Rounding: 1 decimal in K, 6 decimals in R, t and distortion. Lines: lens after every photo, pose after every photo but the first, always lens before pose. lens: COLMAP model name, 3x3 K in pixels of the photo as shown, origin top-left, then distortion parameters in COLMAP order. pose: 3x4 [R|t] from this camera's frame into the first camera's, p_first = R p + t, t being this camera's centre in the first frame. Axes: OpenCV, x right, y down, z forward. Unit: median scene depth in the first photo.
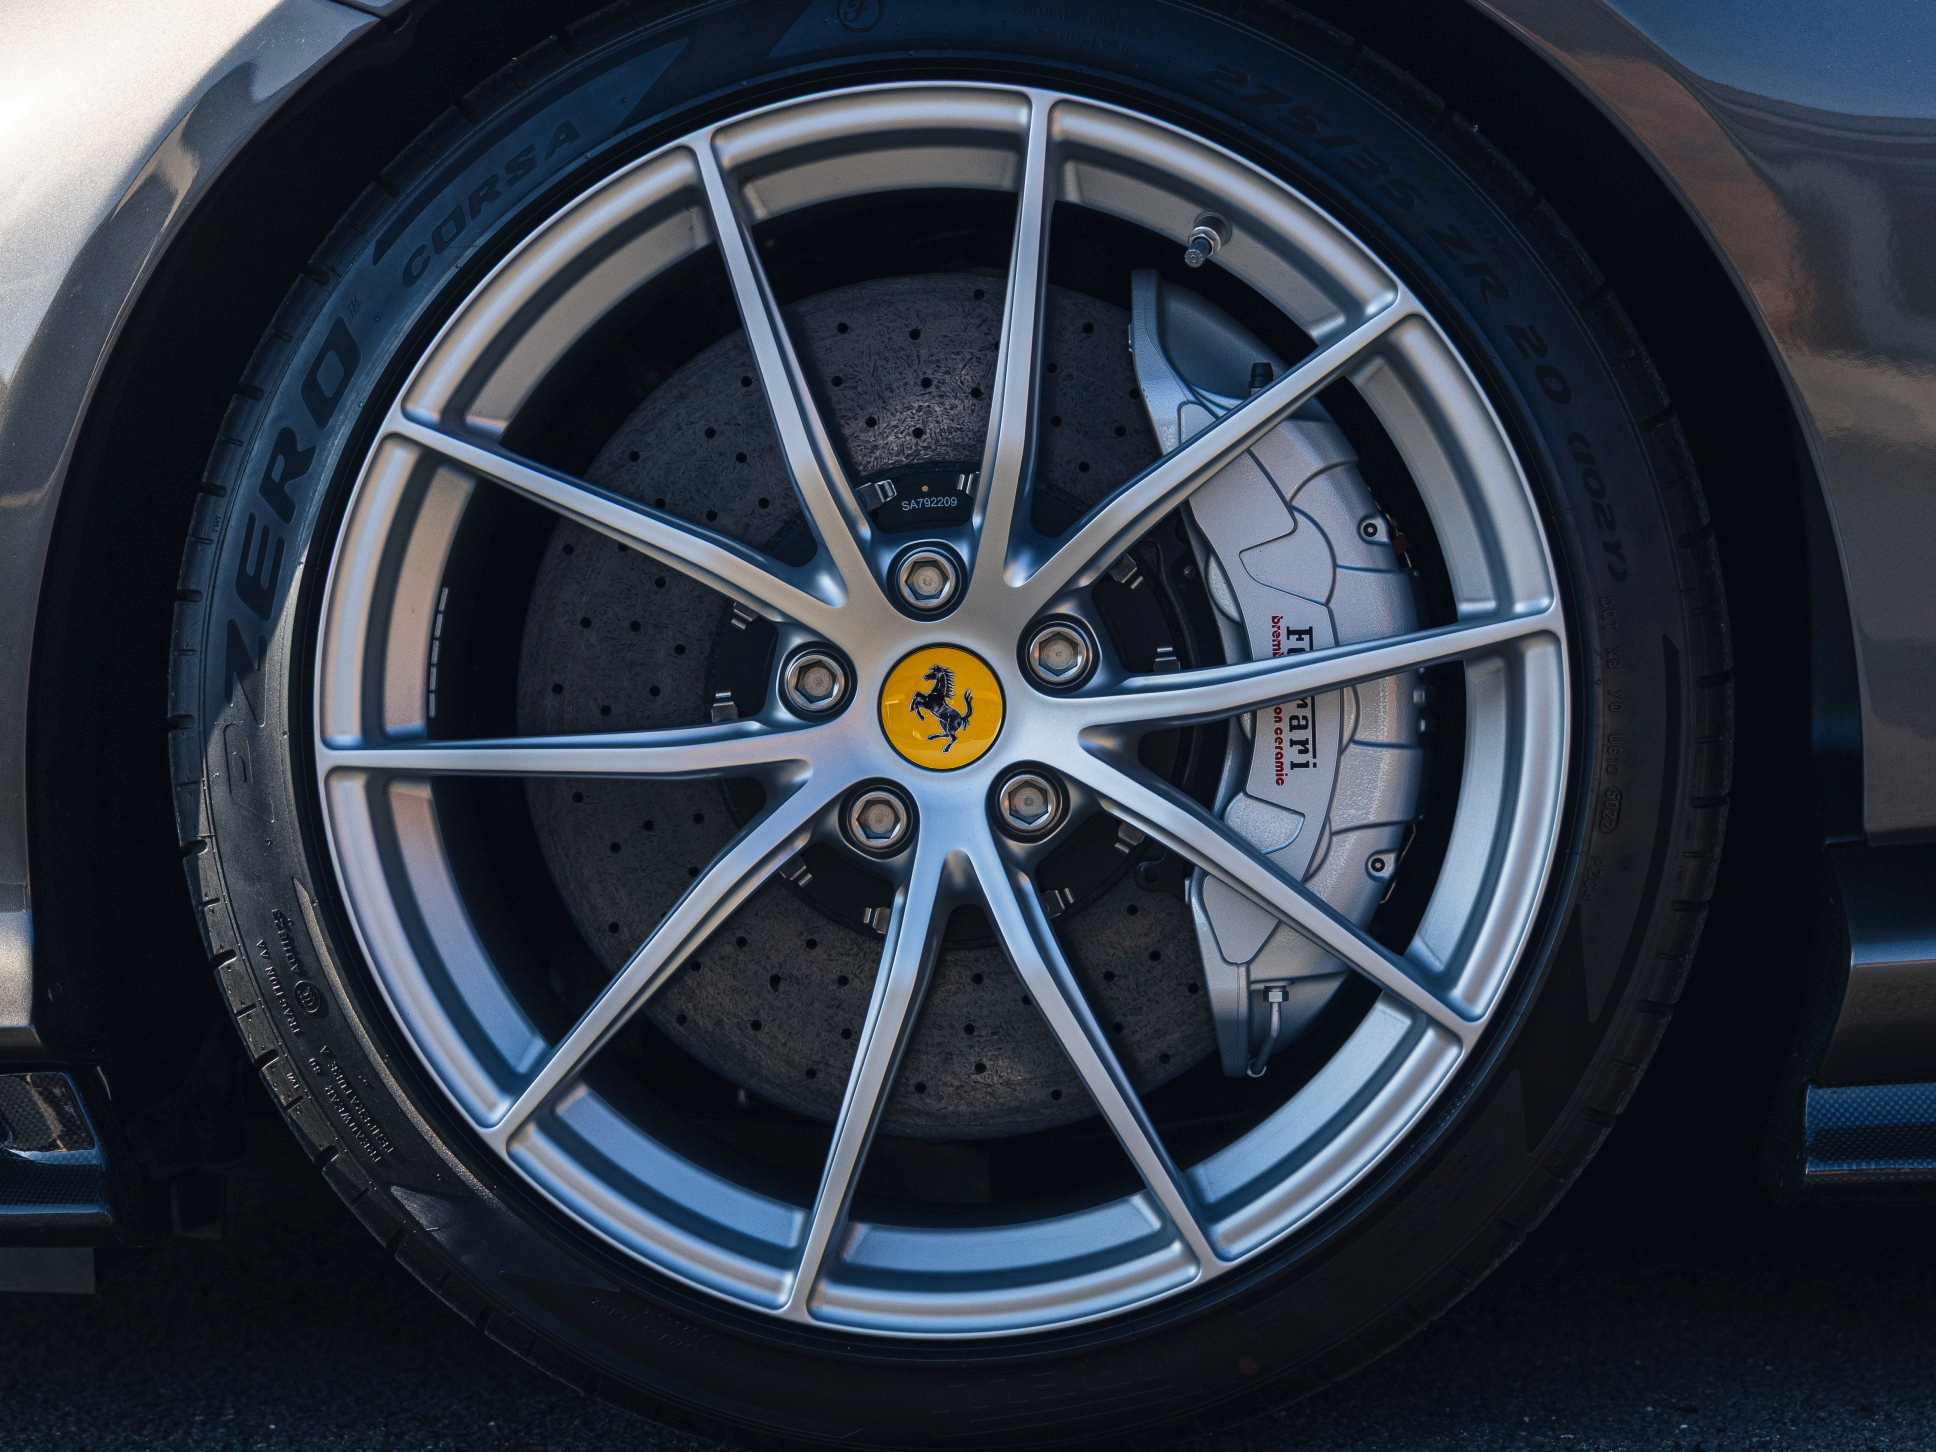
lens RADIAL K [[4372.6, 0, 964.5], [0, 4372.6, 877.8], [0, 0, 1]] dist [0.008462, 0.006798]
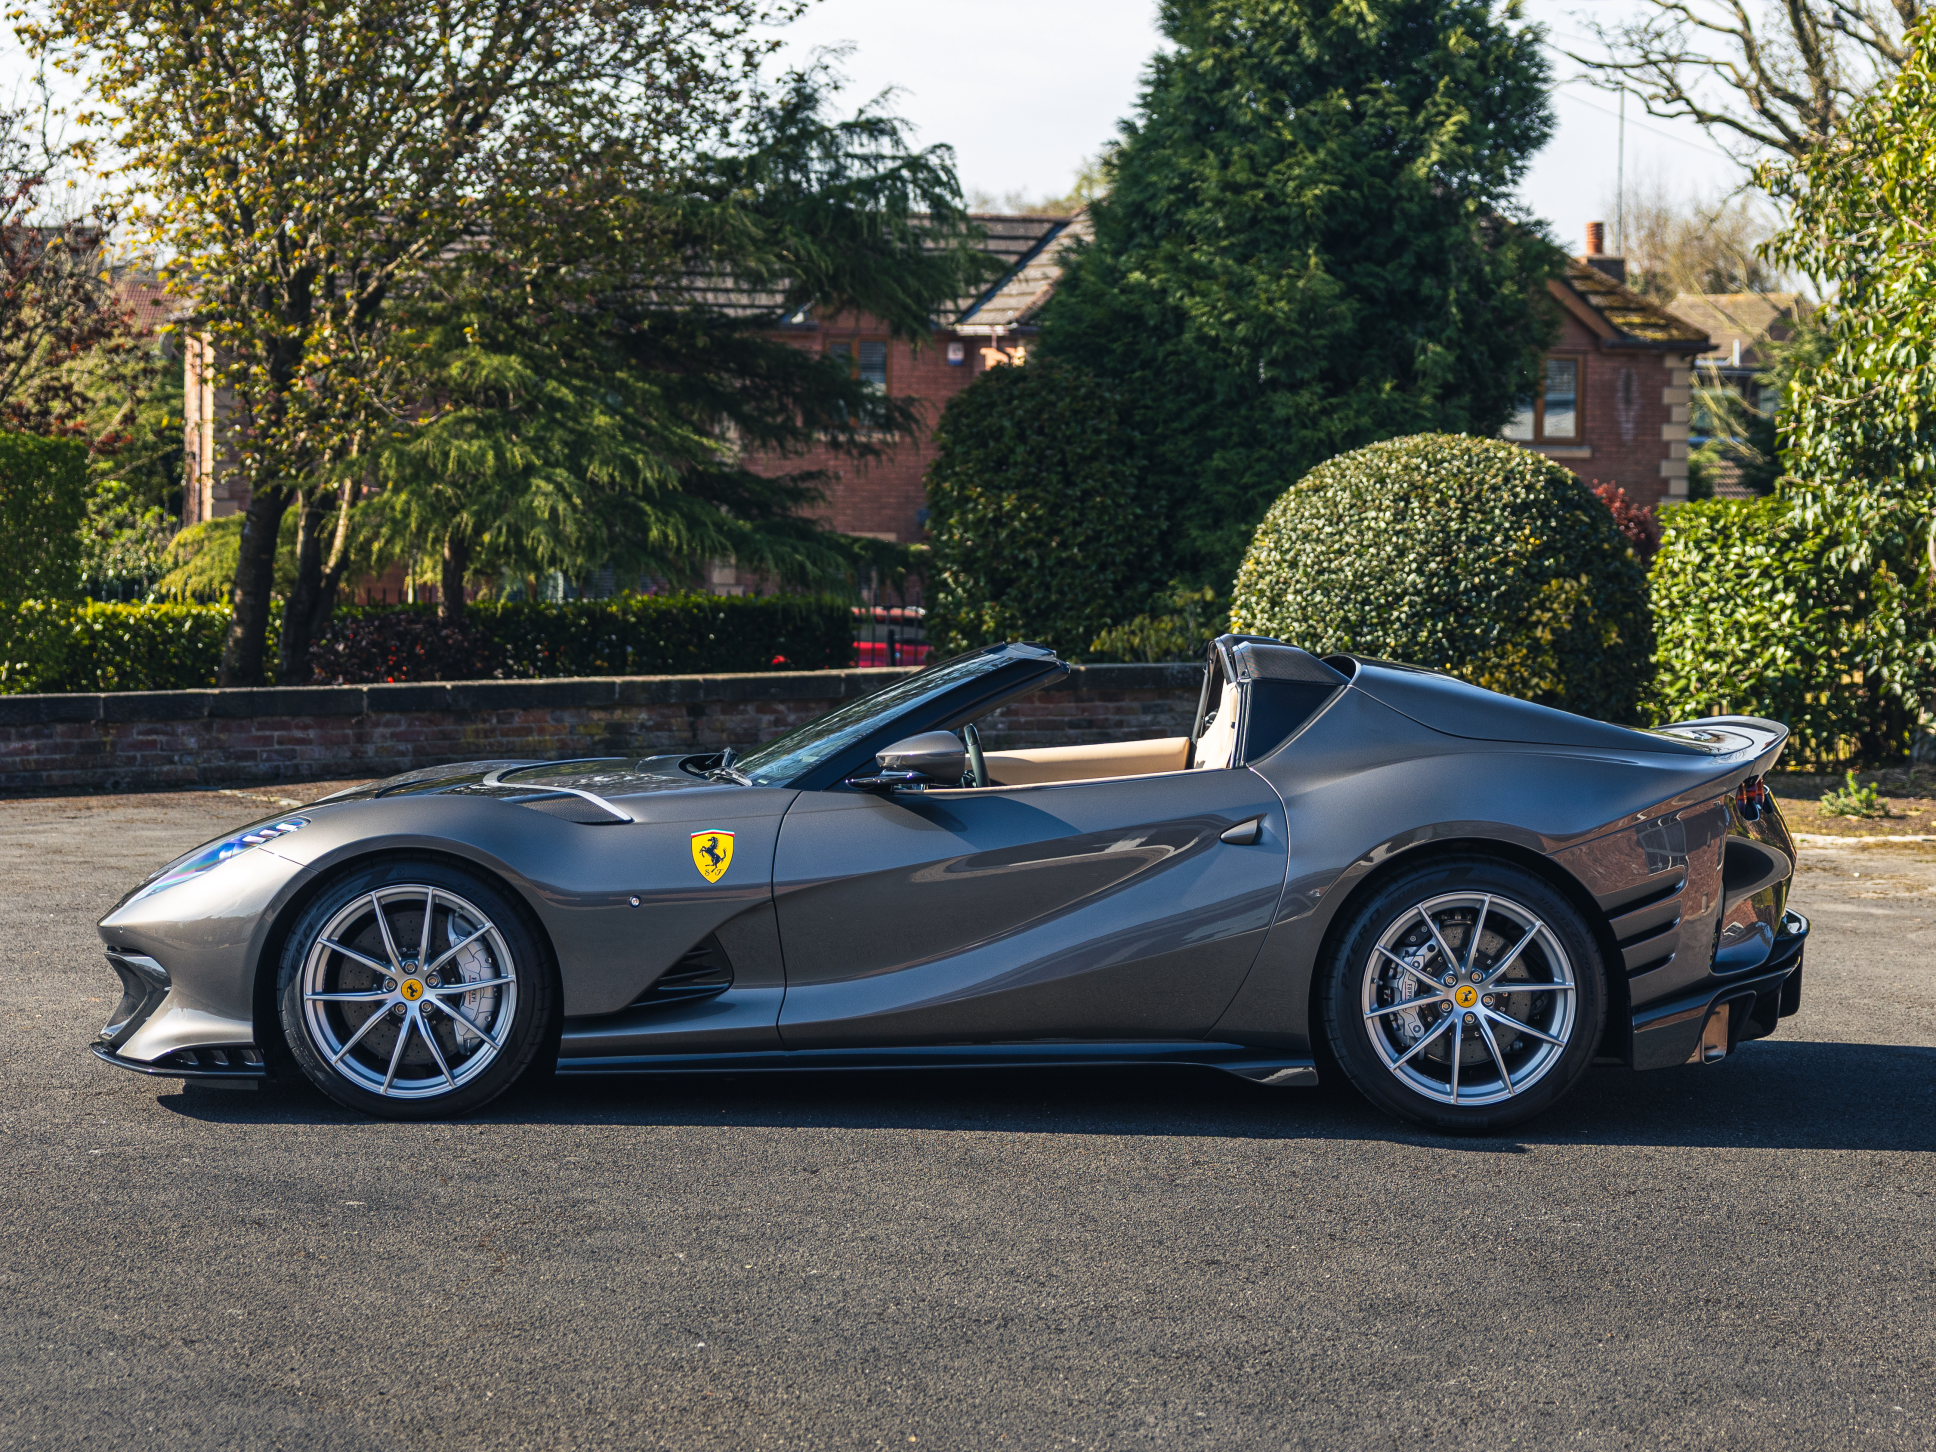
lens RADIAL K [[4339.1, 0, 968.0], [0, 4339.1, 726.0], [0, 0, 1]] dist [0.021396, -0.150350]
pose [[0.997950, 0.025012, 0.058902, 0.384580], [-0.023525, 0.999390, -0.025806, -0.258815], [-0.059511, 0.024367, 0.997930, -4.820894]]
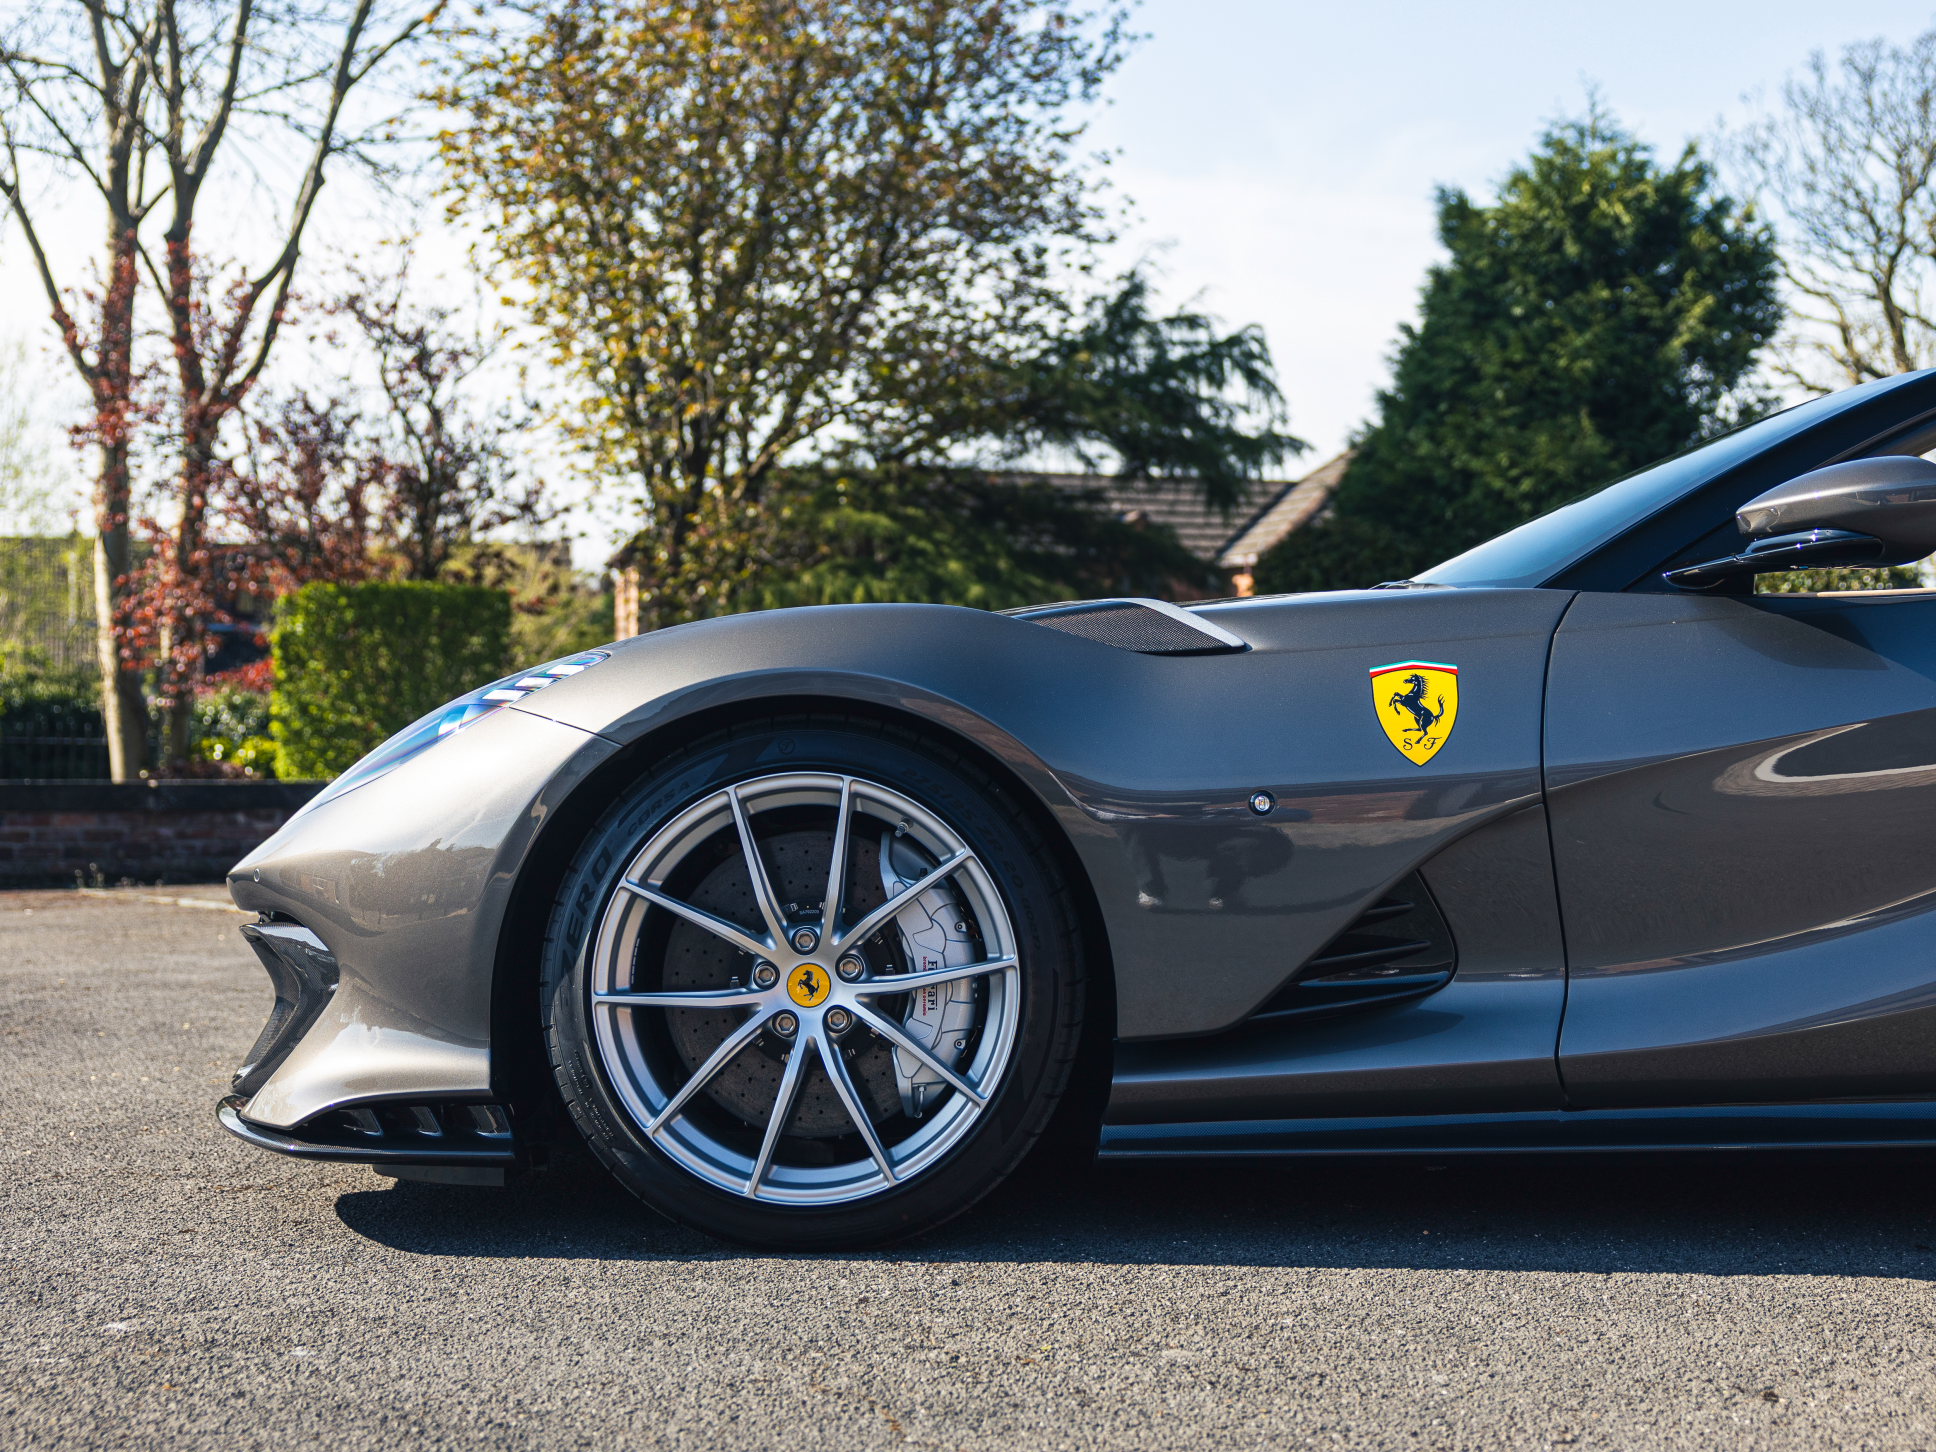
lens RADIAL K [[2754.9, 0, 968.0], [0, 2754.9, 726.0], [0, 0, 1]] dist [-0.010149, -0.040340]
pose [[0.999709, 0.023647, -0.004694, 0.104806], [-0.023990, 0.995048, -0.096453, -0.036711], [0.002390, 0.096537, 0.995326, -0.829204]]
